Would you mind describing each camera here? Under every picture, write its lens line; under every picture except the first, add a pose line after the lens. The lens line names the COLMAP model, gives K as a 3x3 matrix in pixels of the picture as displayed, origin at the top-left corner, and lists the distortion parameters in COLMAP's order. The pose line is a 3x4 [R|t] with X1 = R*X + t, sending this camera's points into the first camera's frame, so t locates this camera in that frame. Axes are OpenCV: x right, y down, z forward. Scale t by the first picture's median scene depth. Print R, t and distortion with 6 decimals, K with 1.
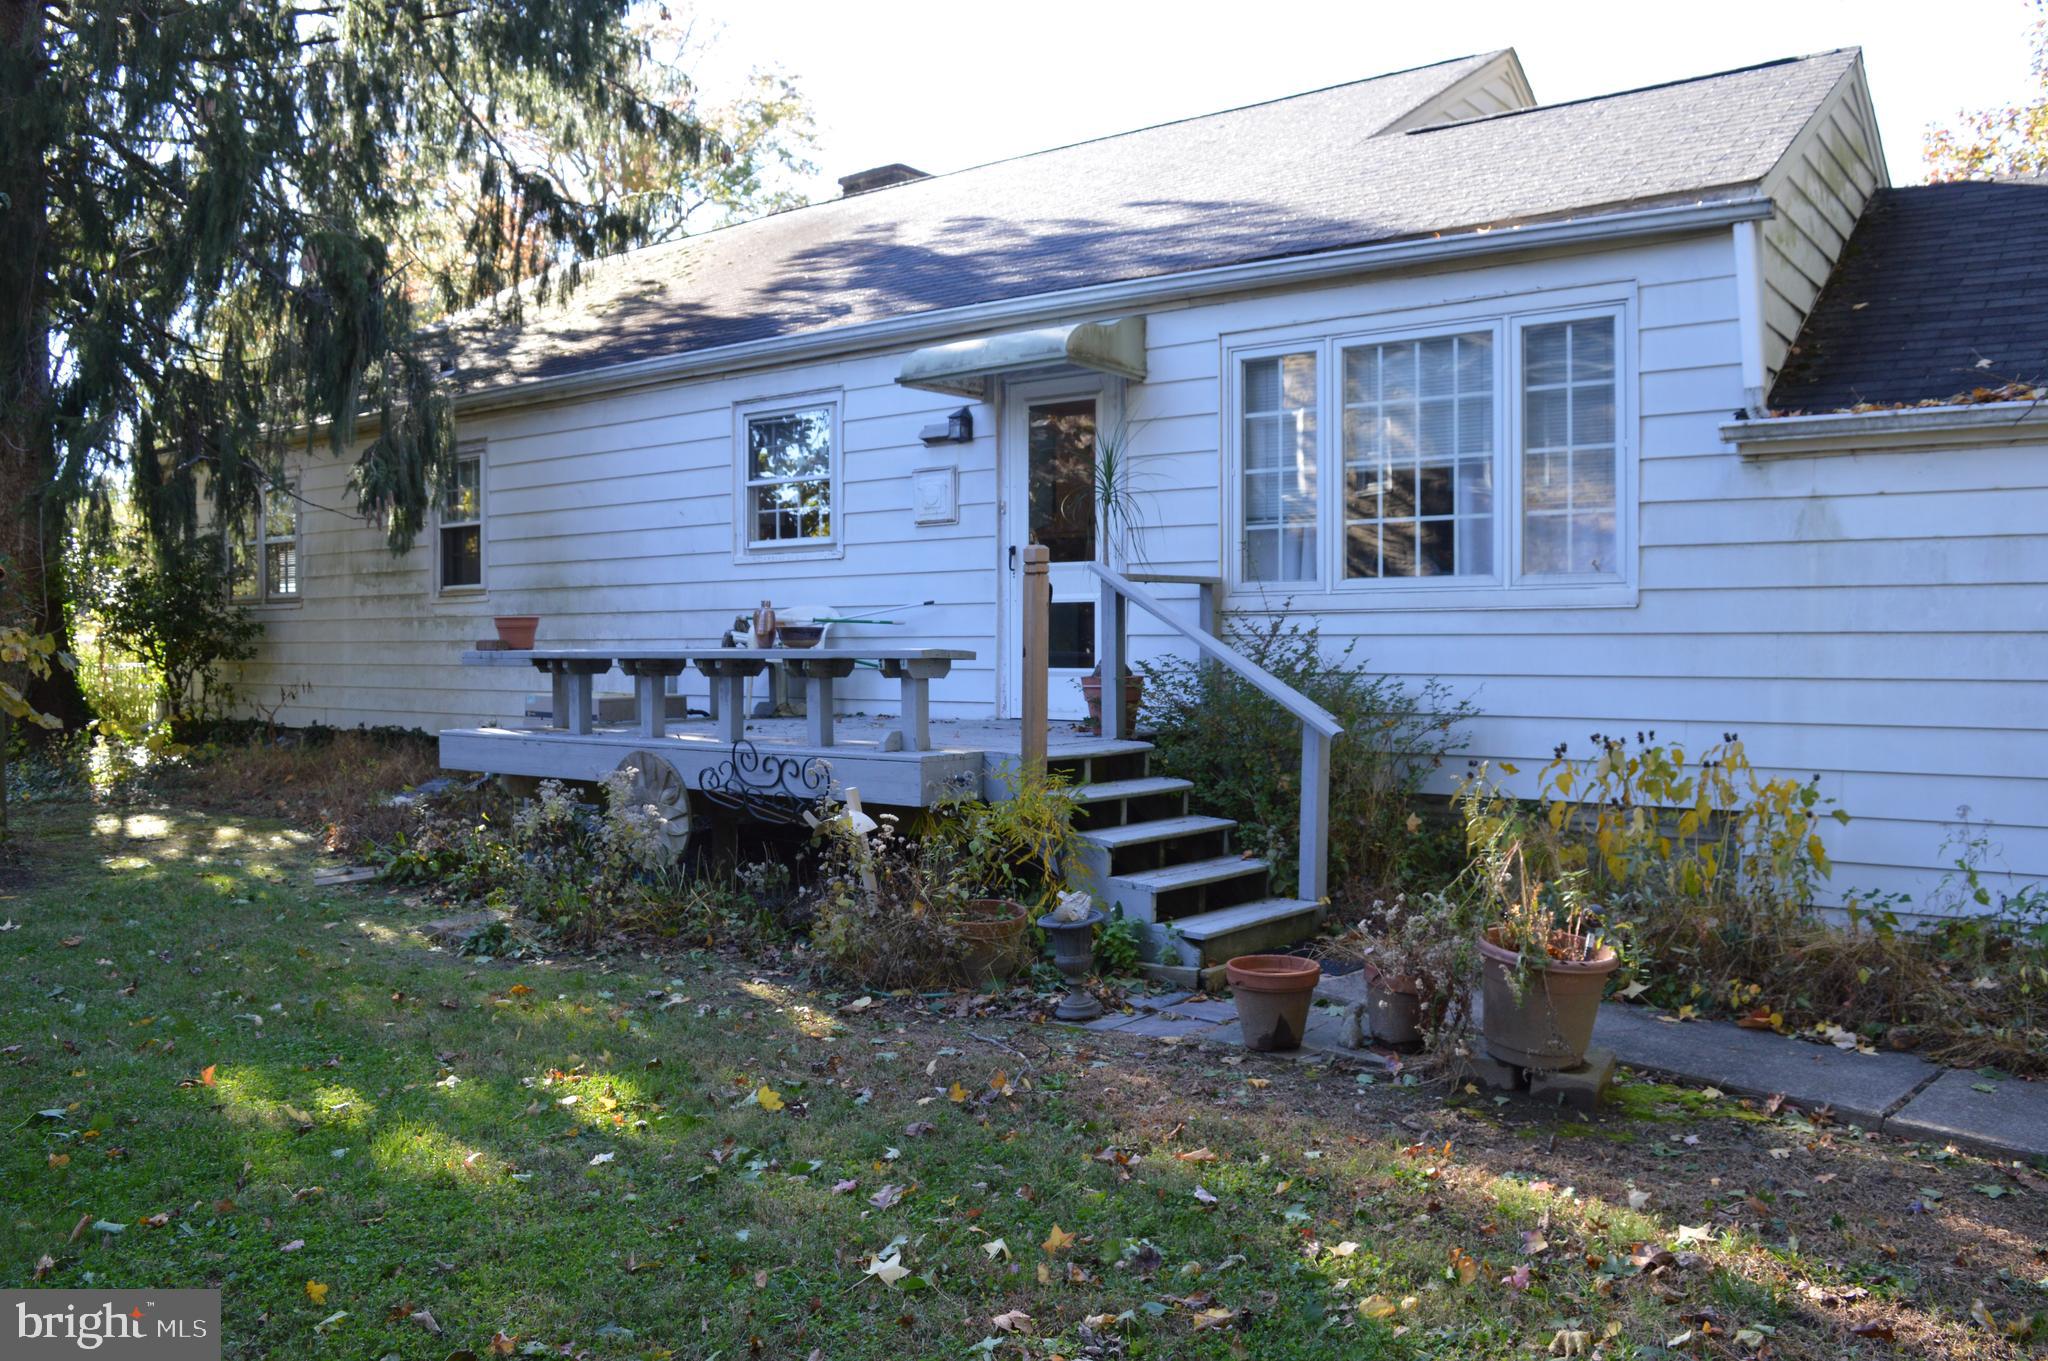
lens RADIAL K [[1614.0, 0, 1024.0], [0, 1614.0, 680.5], [0, 0, 1]] dist [-0.100819, 0.001577]
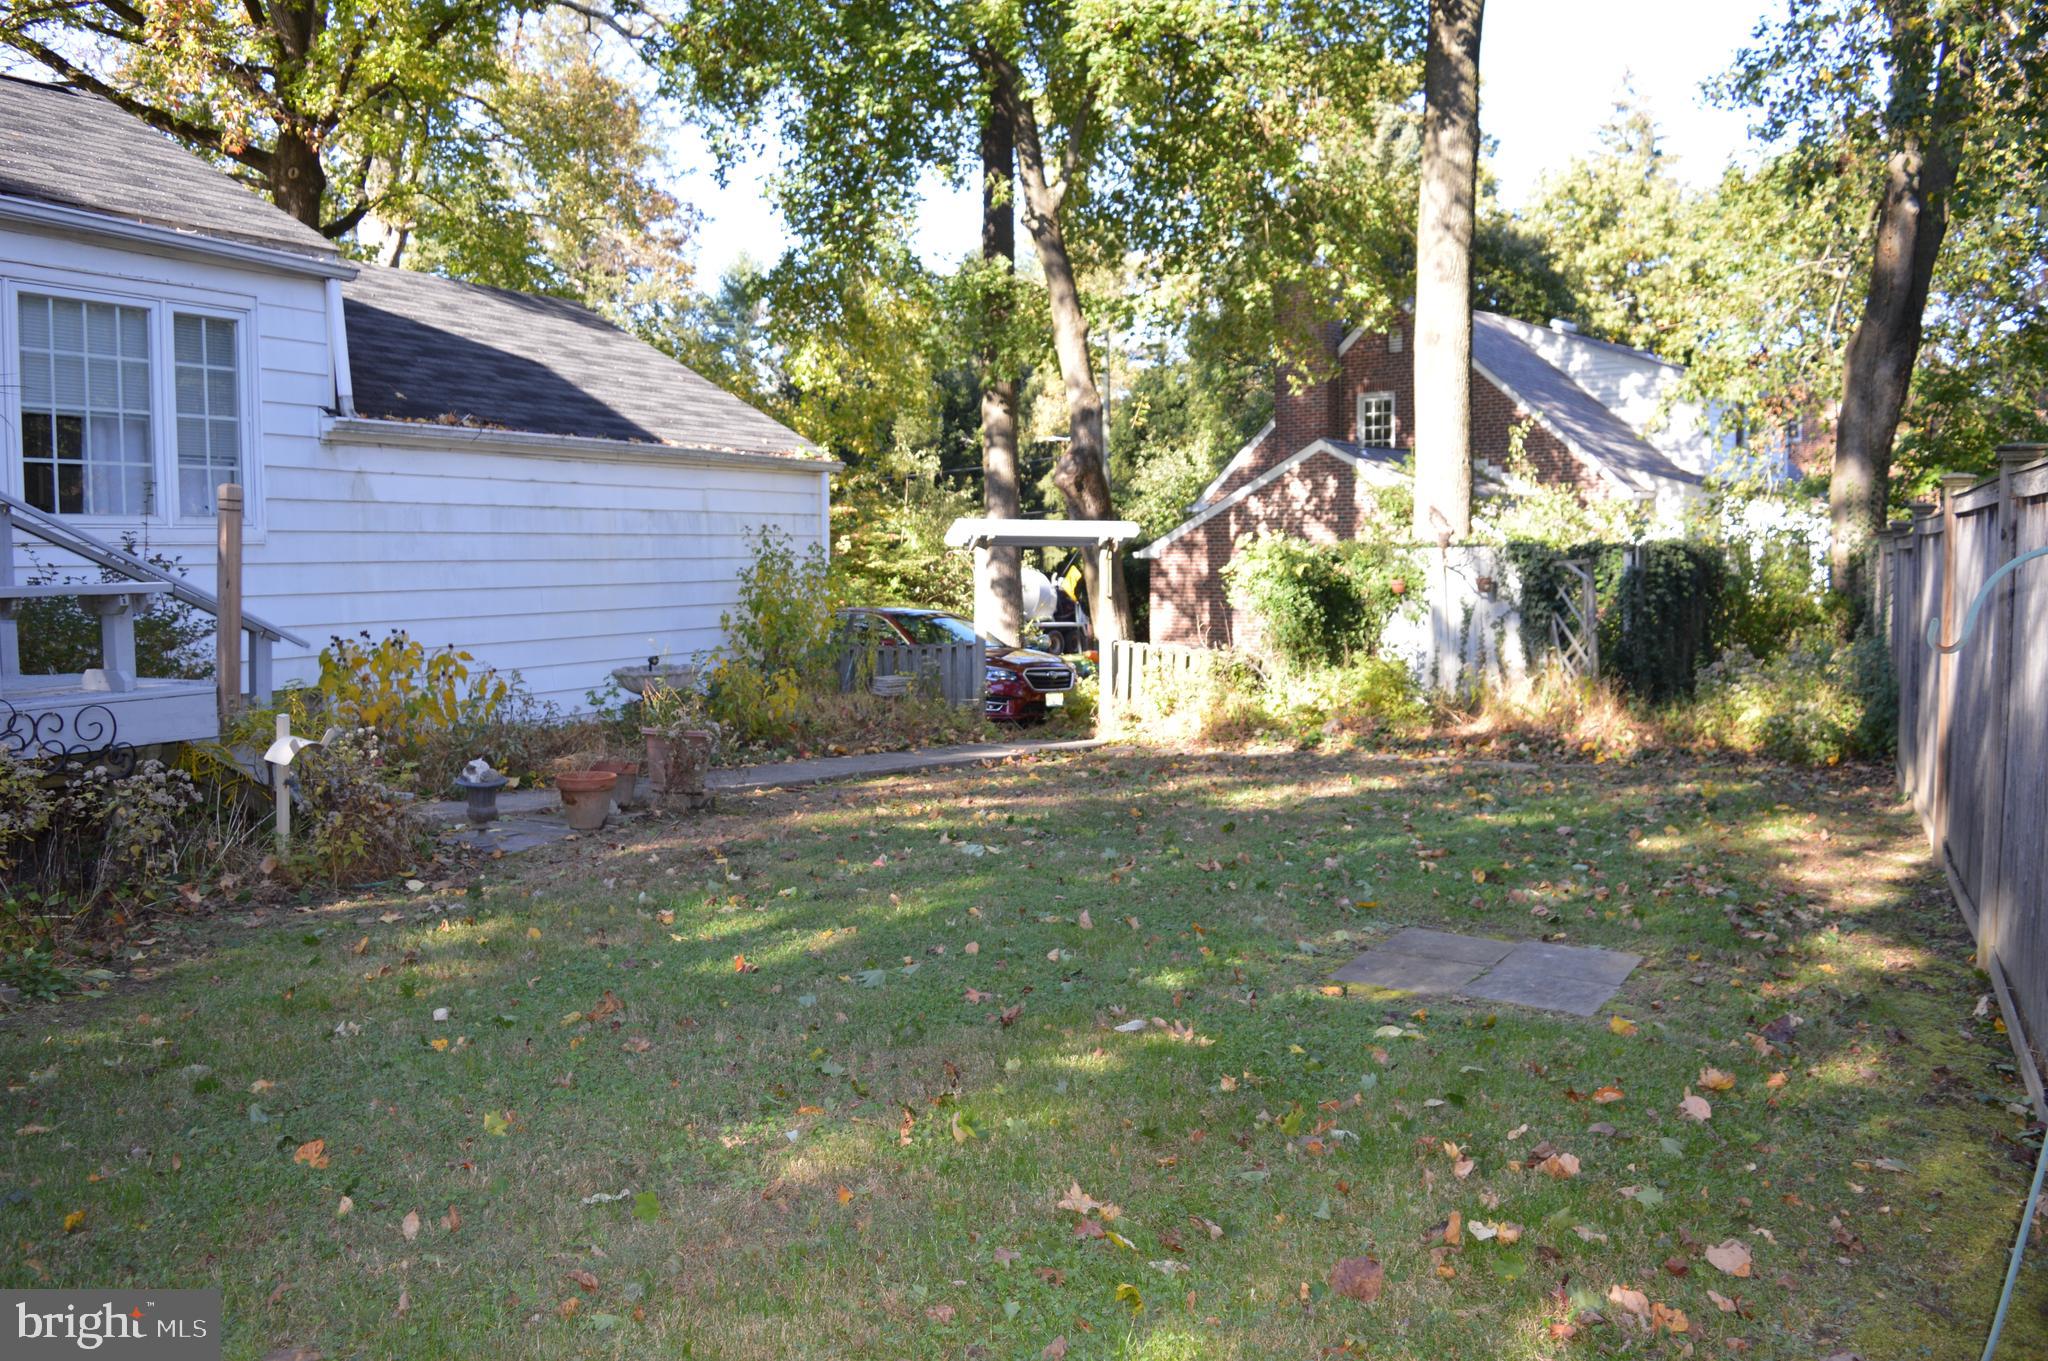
lens RADIAL K [[1614.0, 0, 1024.0], [0, 1614.0, 680.5], [0, 0, 1]] dist [-0.100819, 0.001577]
pose [[-0.160860, -0.059097, 0.985206, -0.990607], [0.036346, 0.997174, 0.065749, 0.004402], [-0.986308, 0.046385, -0.158258, 0.564339]]
